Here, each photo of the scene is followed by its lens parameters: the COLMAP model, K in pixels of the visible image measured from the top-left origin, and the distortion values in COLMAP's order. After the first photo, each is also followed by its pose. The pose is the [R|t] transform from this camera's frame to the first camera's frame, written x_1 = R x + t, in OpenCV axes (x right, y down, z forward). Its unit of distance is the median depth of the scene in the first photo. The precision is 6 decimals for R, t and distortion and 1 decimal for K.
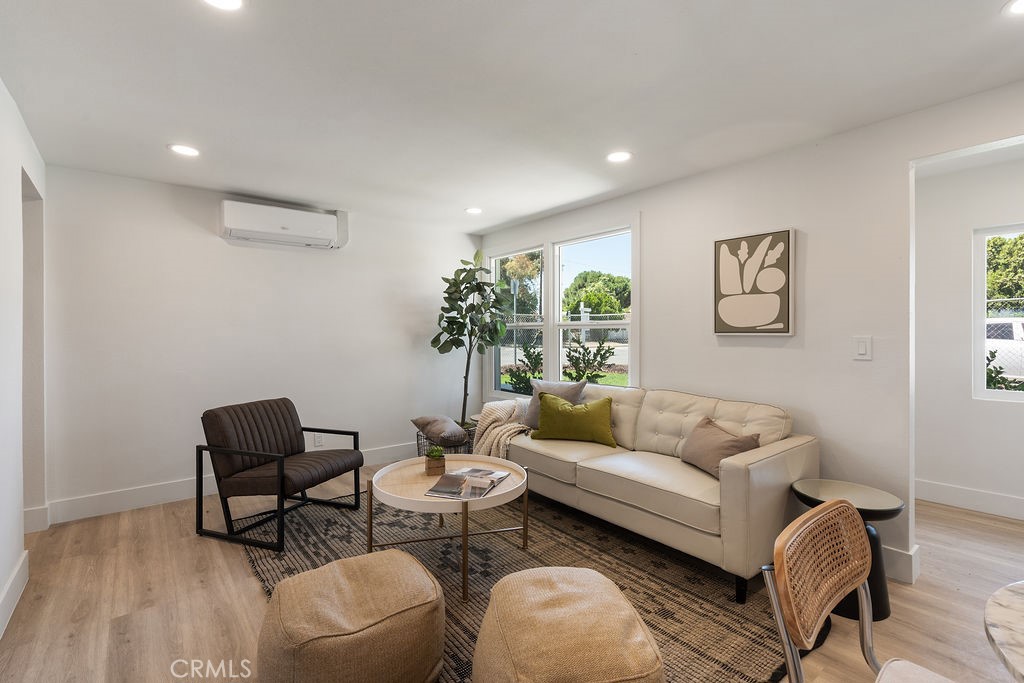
lens RADIAL K [[456.5, 0, 510.1], [0, 456.5, 335.2], [0, 0, 1]] dist [-0.001363, -0.000081]
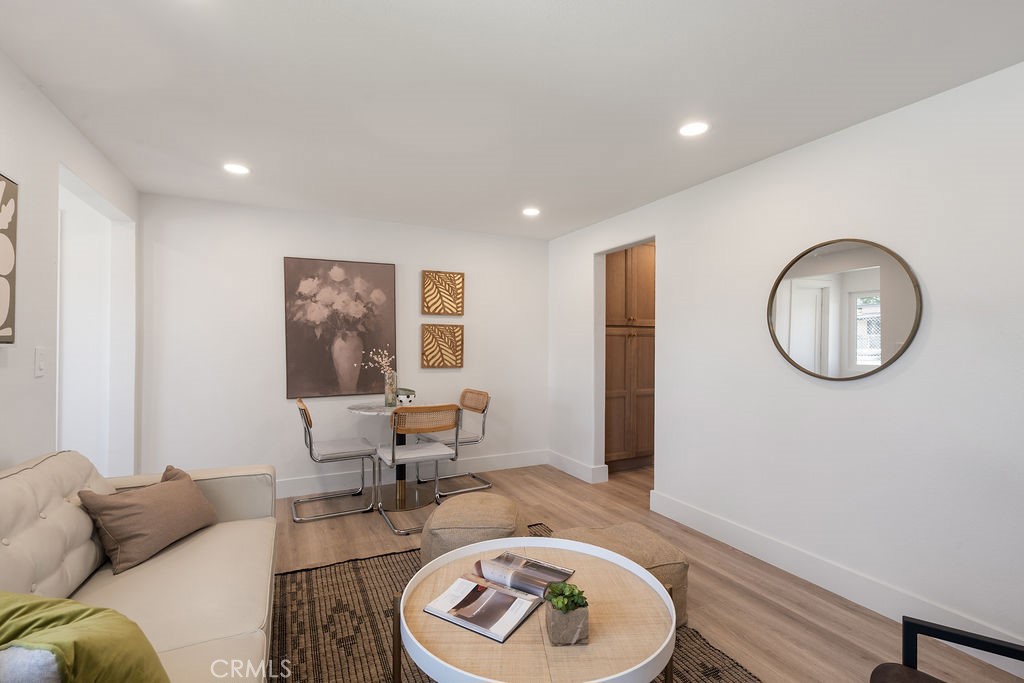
lens RADIAL K [[464.1, 0, 512.0], [0, 464.1, 341.5], [0, 0, 1]] dist [-0.000241, 0.000457]
pose [[-0.975188, -0.001648, 0.221371, -0.205288], [-0.002370, 0.999993, -0.002996, -0.006909], [-0.221365, -0.003446, -0.975185, 1.402727]]
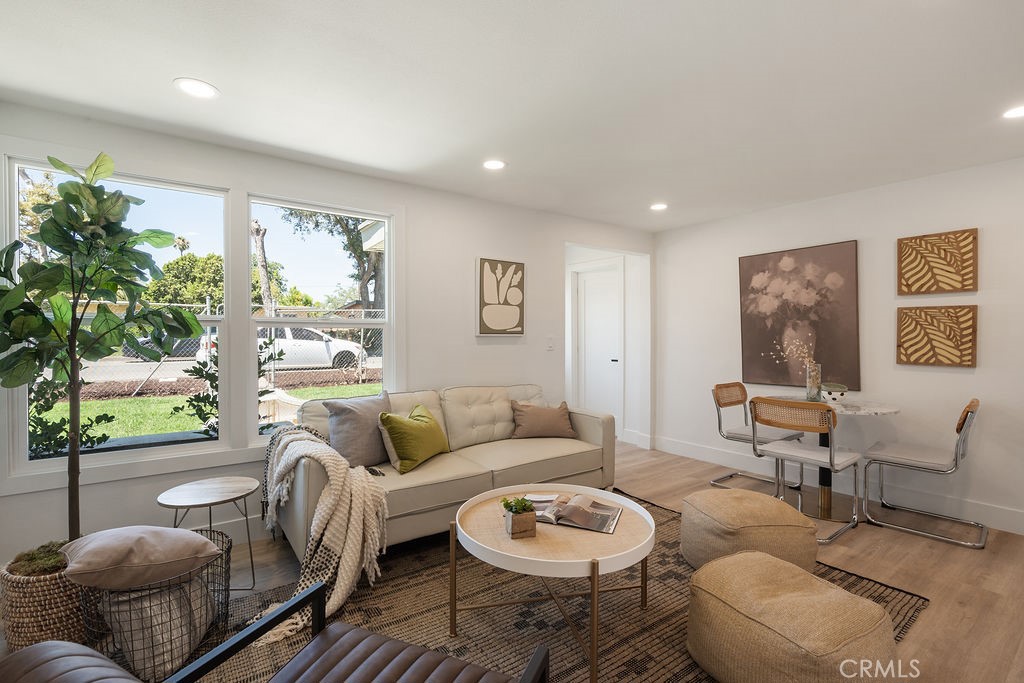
lens RADIAL K [[465.5, 0, 511.7], [0, 465.5, 336.8], [0, 0, 1]] dist [0.000351, 0.000285]
pose [[0.046766, -0.002793, 0.998902, -0.827108], [0.004000, 0.999989, 0.002609, -0.000413], [-0.998898, 0.003874, 0.046777, 0.916452]]
